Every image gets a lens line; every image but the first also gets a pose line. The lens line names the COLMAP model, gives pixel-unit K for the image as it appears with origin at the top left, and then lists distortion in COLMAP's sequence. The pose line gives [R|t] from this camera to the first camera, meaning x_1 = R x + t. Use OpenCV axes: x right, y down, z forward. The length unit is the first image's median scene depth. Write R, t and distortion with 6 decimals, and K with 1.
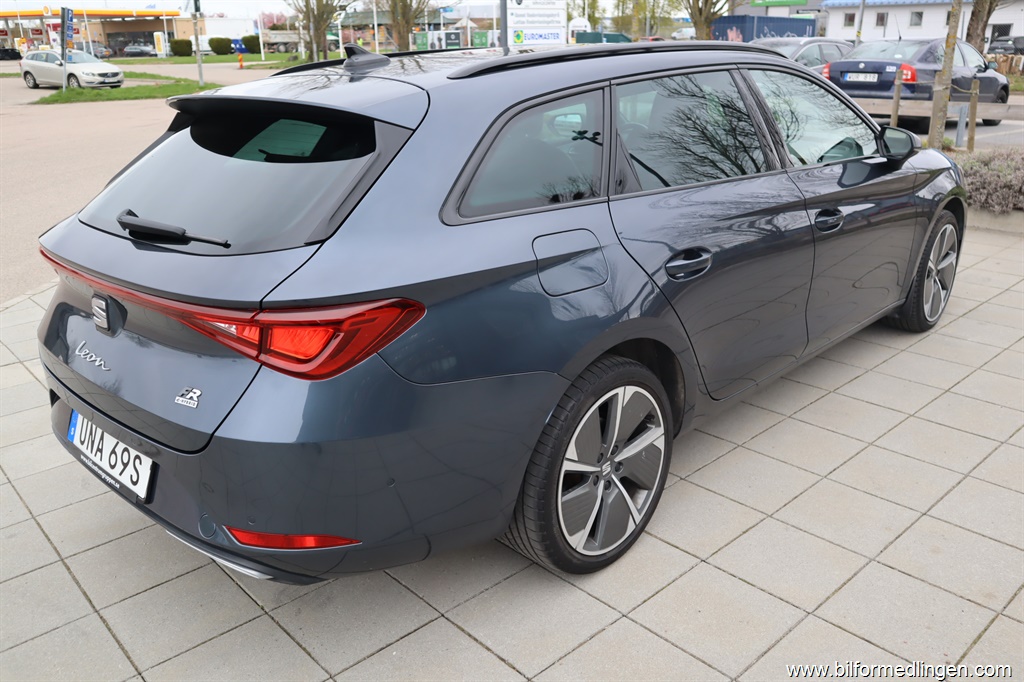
lens RADIAL K [[836.2, 0, 512.0], [0, 836.2, 341.0], [0, 0, 1]] dist [-0.084198, 0.091775]
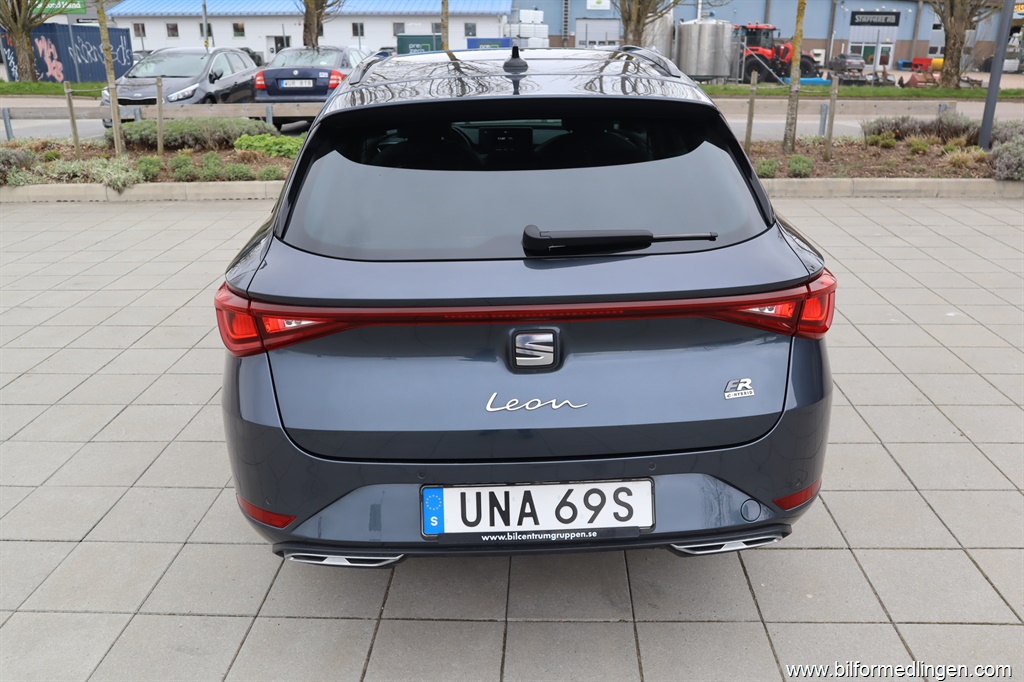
lens RADIAL K [[836.2, 0, 512.0], [0, 836.2, 341.0], [0, 0, 1]] dist [-0.084198, 0.091775]
pose [[0.702376, -0.225330, 0.675199, -0.071724], [0.233212, 0.969063, 0.080800, -0.007715], [-0.672517, 0.100713, 0.733197, 0.024961]]
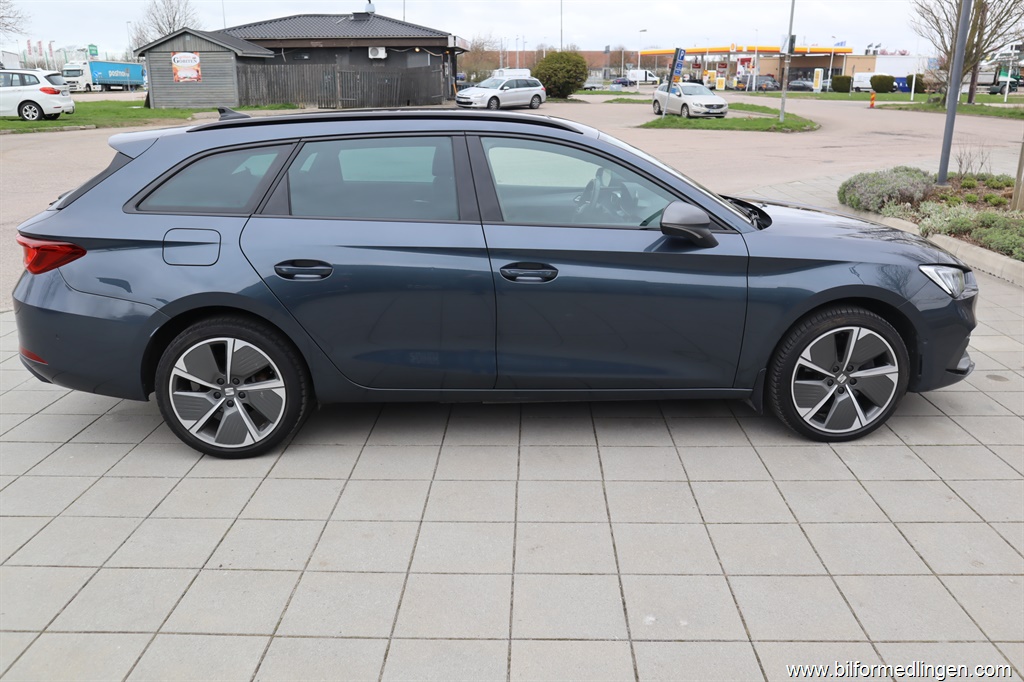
lens RADIAL K [[836.2, 0, 512.0], [0, 836.2, 341.0], [0, 0, 1]] dist [-0.084198, 0.091775]
pose [[0.727497, 0.224975, -0.648178, 0.108176], [-0.249703, 0.966743, 0.055284, -0.011001], [0.639059, 0.121633, 0.759480, 0.013365]]
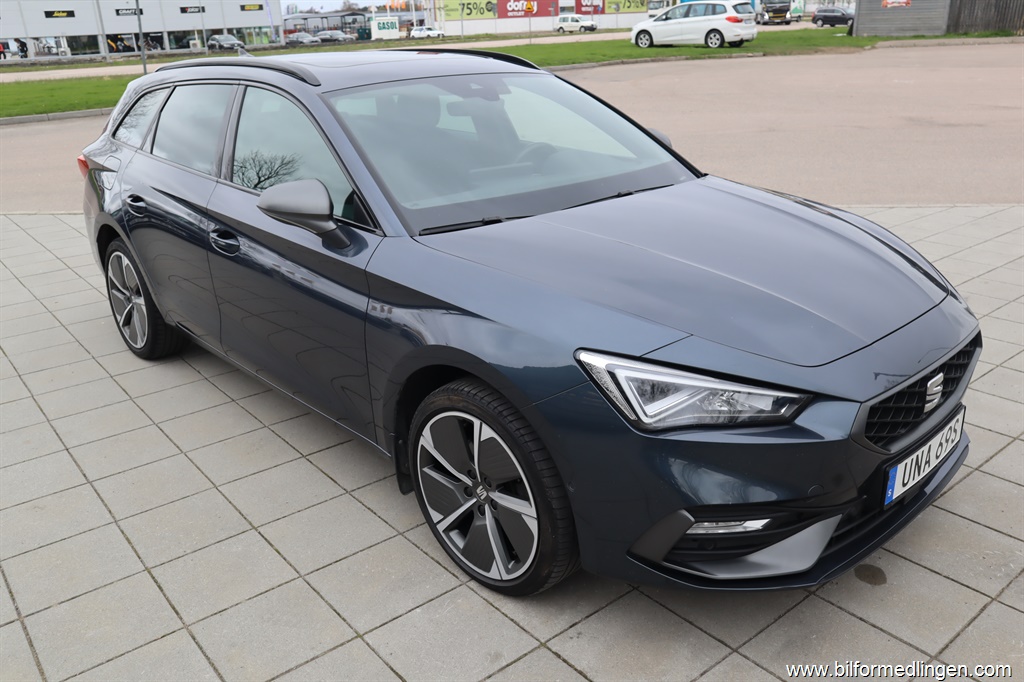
lens RADIAL K [[836.2, 0, 512.0], [0, 836.2, 341.0], [0, 0, 1]] dist [-0.084198, 0.091775]
pose [[-0.046951, 0.381027, -0.923371, 0.130324], [-0.308123, 0.873789, 0.376235, -0.051140], [0.950187, 0.302176, 0.076378, 0.124880]]
